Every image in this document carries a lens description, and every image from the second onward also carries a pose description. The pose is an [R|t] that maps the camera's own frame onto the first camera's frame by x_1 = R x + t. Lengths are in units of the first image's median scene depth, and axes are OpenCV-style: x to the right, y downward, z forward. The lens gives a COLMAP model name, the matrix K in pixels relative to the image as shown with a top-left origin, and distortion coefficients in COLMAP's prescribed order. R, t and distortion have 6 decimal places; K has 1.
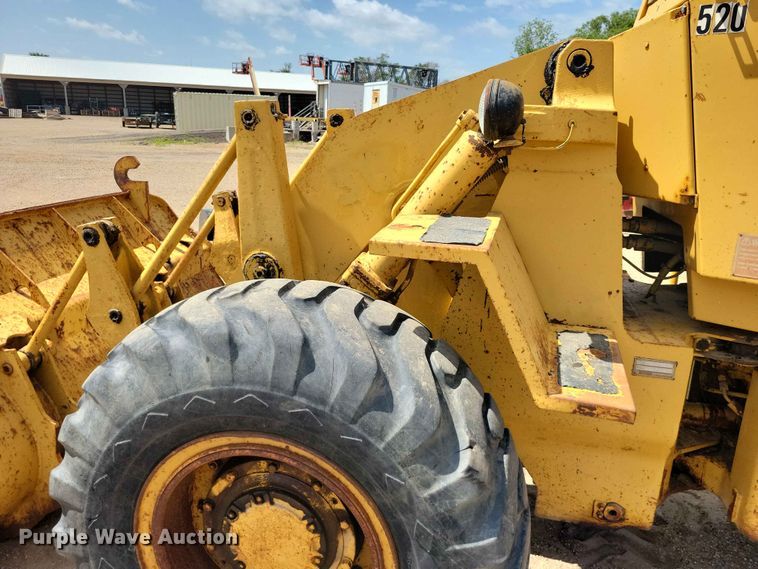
lens RADIAL K [[583.1, 0, 383.4], [0, 583.1, 283.9], [0, 0, 1]] dist [0.037751, -0.032621]
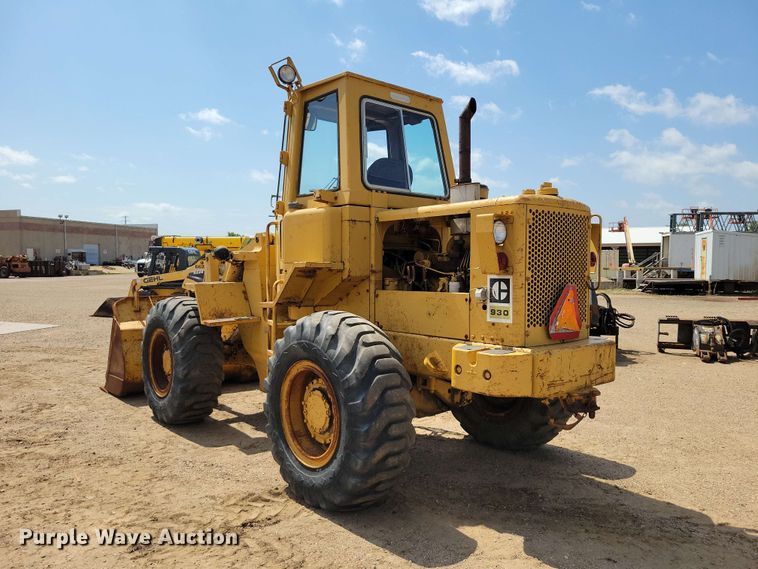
lens RADIAL K [[583.1, 0, 383.4], [0, 583.1, 283.9], [0, 0, 1]] dist [0.037751, -0.032621]
pose [[0.779987, -0.017571, -0.625549, 1.450849], [-0.144478, 0.967545, -0.207325, 0.336685], [0.608889, 0.252088, 0.752134, -0.830982]]
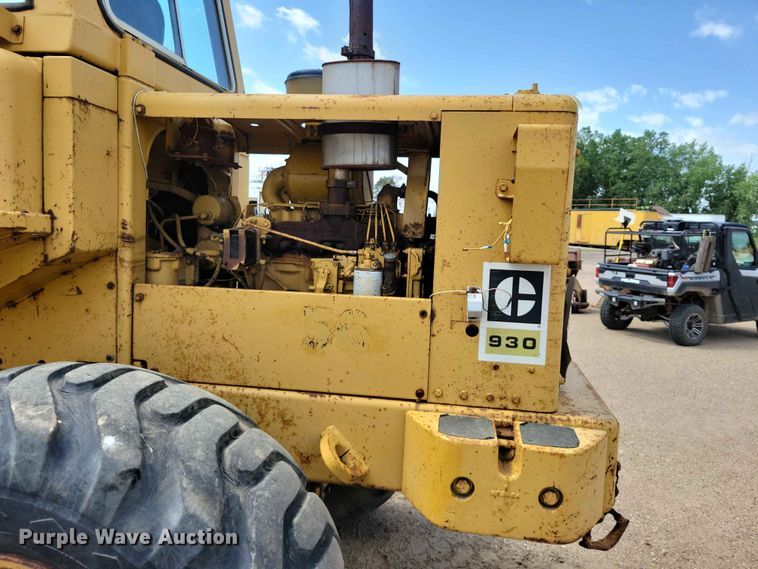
lens RADIAL K [[583.1, 0, 383.4], [0, 583.1, 283.9], [0, 0, 1]] dist [0.037751, -0.032621]
pose [[0.999704, 0.003143, 0.024130, 0.857089], [0.001181, 0.984189, -0.177120, 0.183156], [-0.024305, 0.177096, 0.983893, -0.410524]]
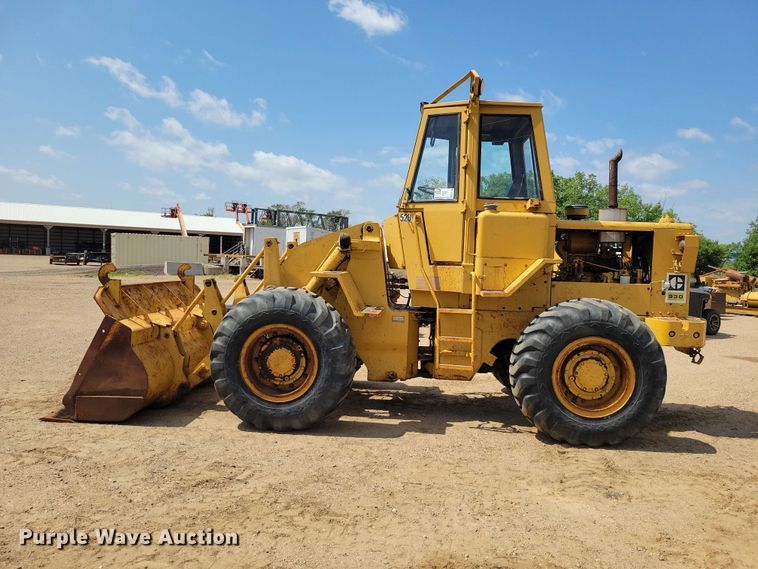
lens RADIAL K [[585.8, 0, 389.7], [0, 585.8, 294.6], [0, 0, 1]] dist [0.055246, -0.035218]
pose [[0.988599, -0.008050, 0.150356, -0.041249], [0.039904, 0.976873, -0.210064, 0.448832], [-0.145188, 0.213669, 0.966057, -1.385120]]
